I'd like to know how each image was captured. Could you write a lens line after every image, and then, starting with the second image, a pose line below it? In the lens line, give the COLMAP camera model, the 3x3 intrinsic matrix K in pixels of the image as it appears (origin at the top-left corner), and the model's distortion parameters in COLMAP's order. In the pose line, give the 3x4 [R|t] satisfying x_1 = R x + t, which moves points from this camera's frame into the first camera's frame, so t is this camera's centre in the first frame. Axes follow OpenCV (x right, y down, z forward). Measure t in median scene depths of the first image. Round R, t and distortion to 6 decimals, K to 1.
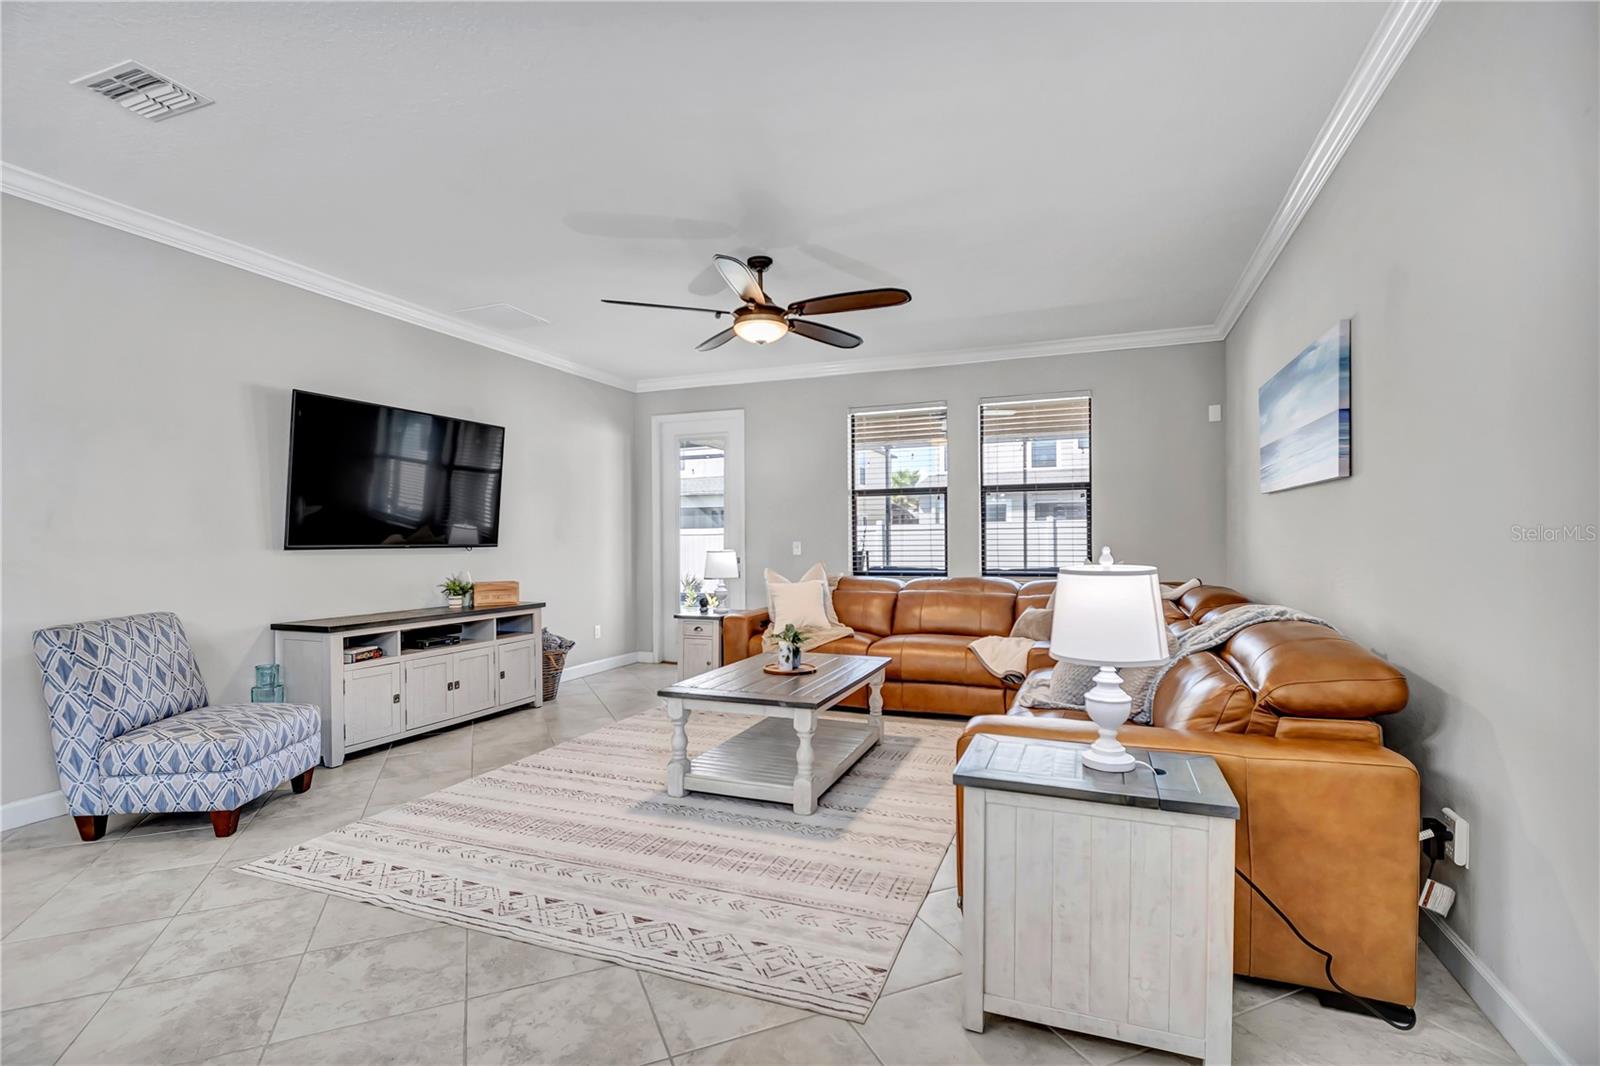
lens RADIAL K [[743.5, 0, 809.3], [0, 743.5, 538.4], [0, 0, 1]] dist [0.003357, -0.007906]
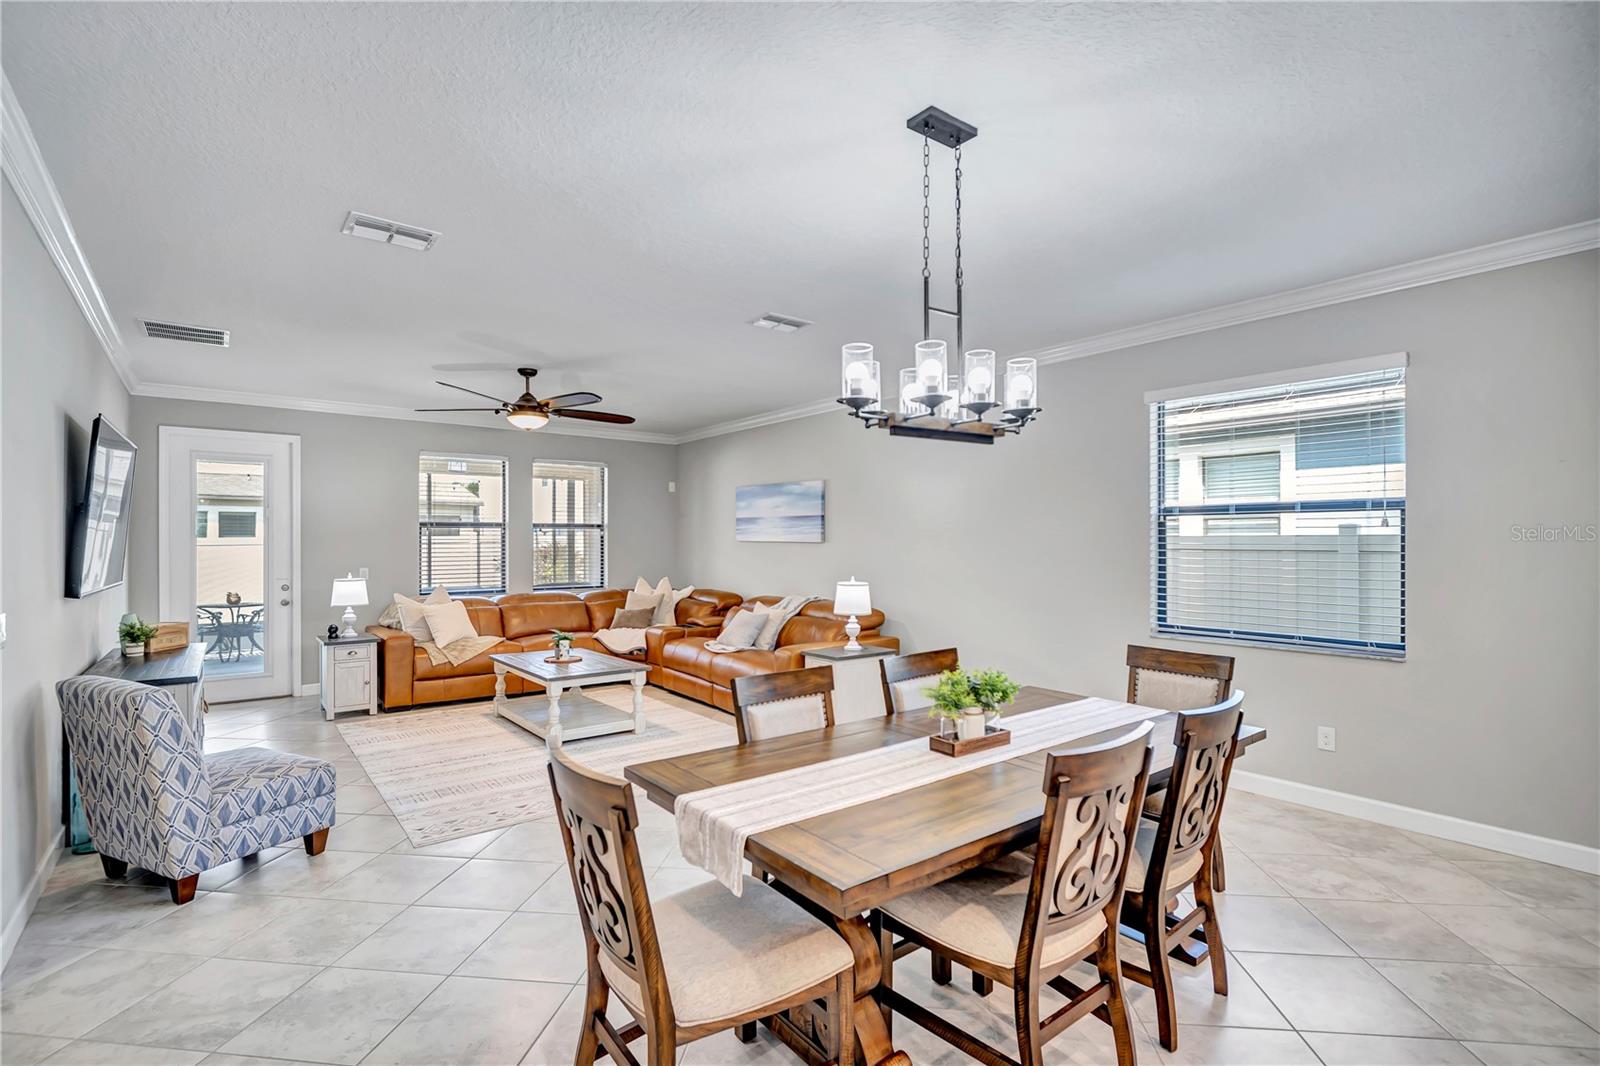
lens RADIAL K [[743.5, 0, 809.3], [0, 743.5, 538.4], [0, 0, 1]] dist [0.003357, -0.007906]
pose [[0.497990, 0.010980, 0.867113, -1.083718], [-0.004585, 0.999939, -0.010028, -0.051835], [-0.867171, 0.001019, 0.498010, -0.157200]]
